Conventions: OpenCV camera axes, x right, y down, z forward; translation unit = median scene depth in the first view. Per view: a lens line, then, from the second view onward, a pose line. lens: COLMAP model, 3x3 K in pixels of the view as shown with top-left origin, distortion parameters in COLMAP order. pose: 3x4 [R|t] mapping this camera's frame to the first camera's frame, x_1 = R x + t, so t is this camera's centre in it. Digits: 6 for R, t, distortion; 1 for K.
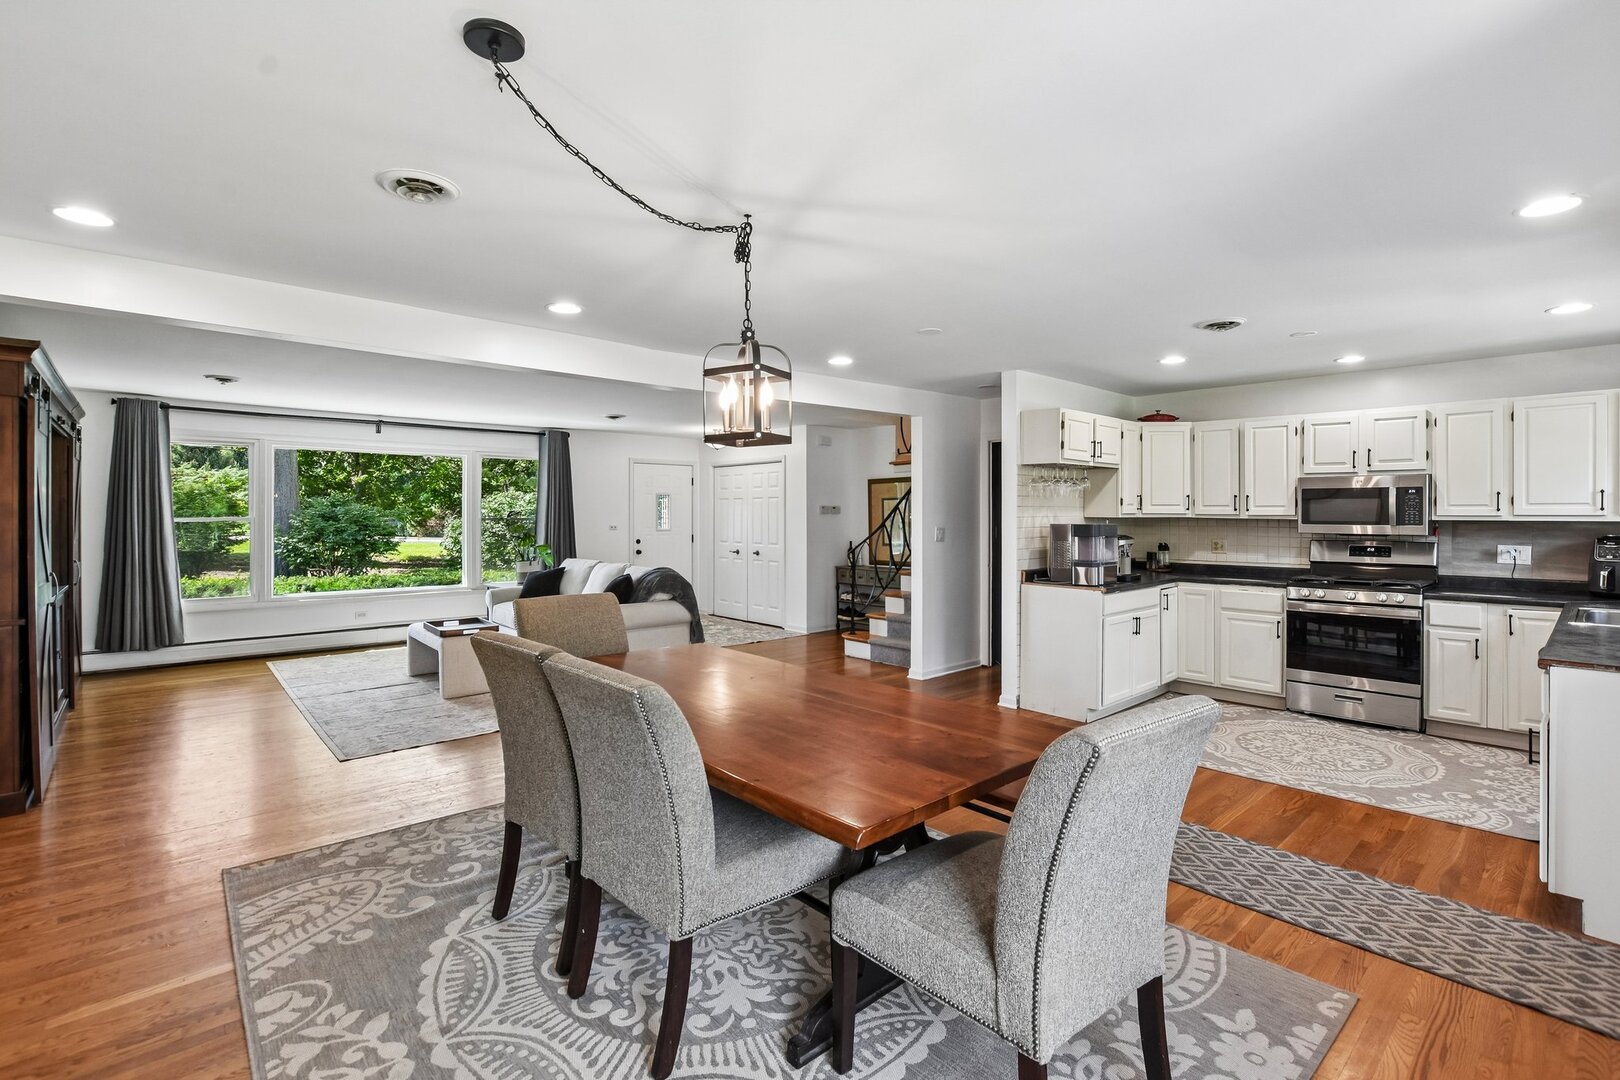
lens RADIAL K [[741.6, 0, 811.4], [0, 741.6, 512.8], [0, 0, 1]] dist [-0.001725, -0.000440]
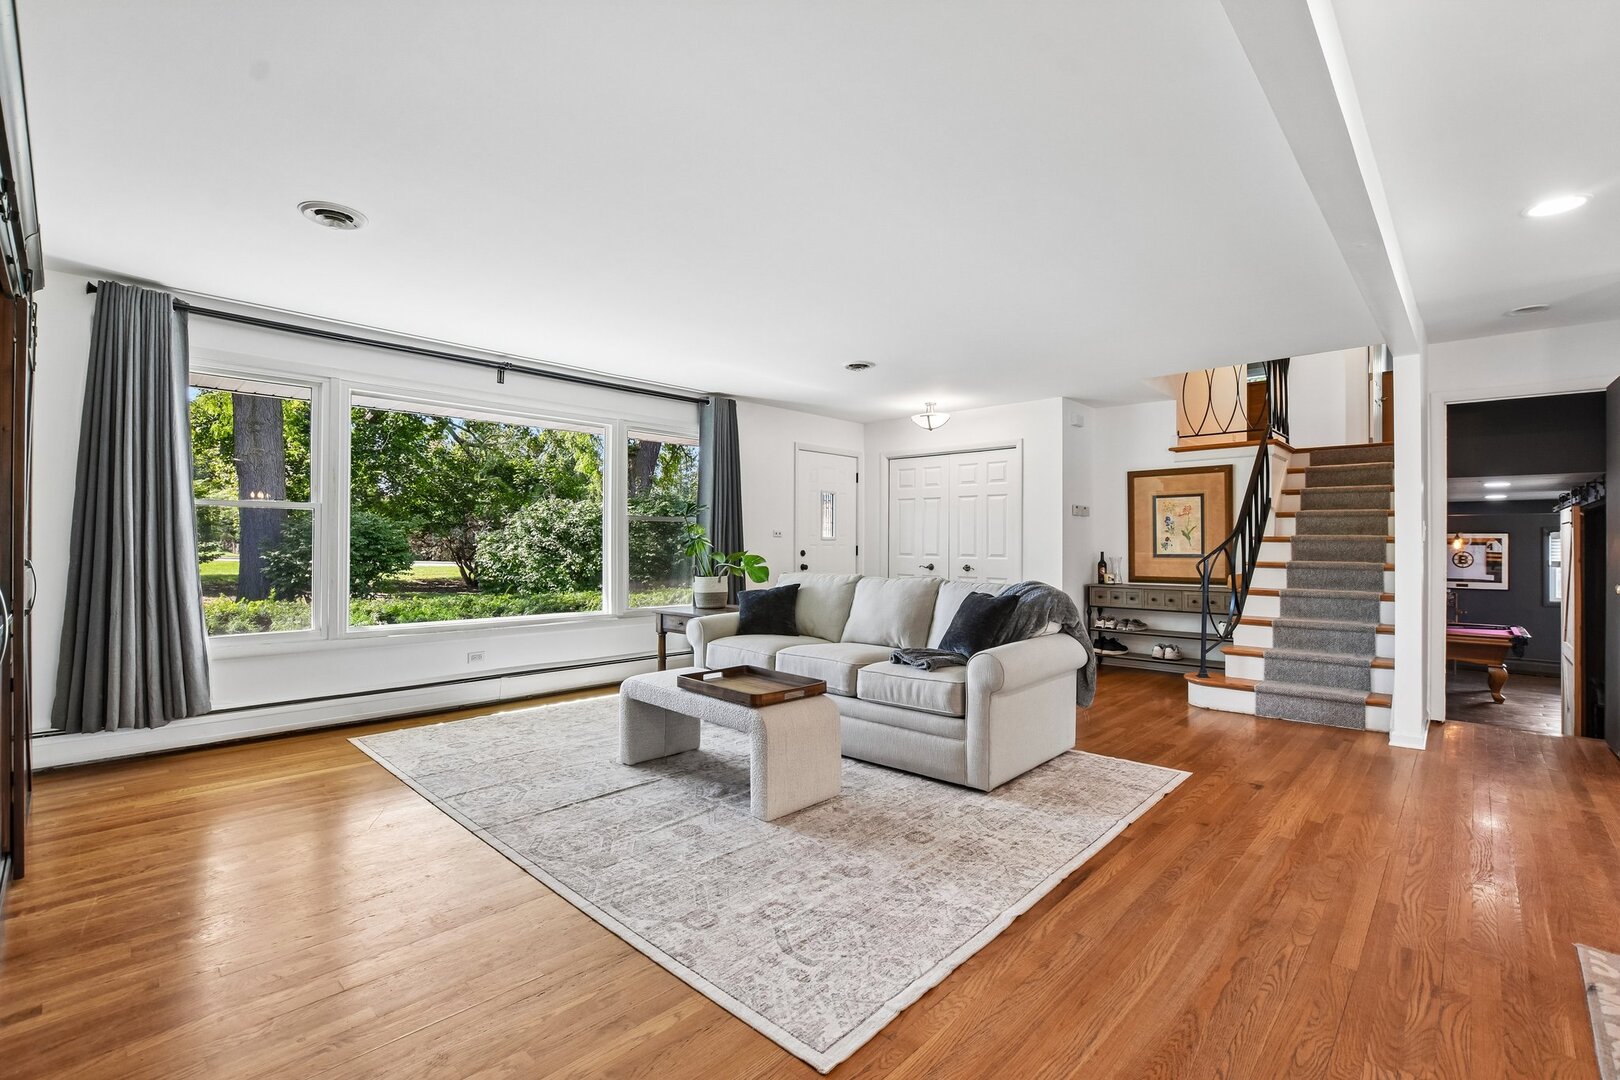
lens RADIAL K [[714.6, 0, 811.7], [0, 714.6, 544.4], [0, 0, 1]] dist [-0.008428, -0.000572]
pose [[0.994765, 0.004041, 0.102113, -0.563058], [-0.004440, 0.999983, 0.003688, 0.050633], [-0.102097, -0.004122, 0.994766, 0.508752]]
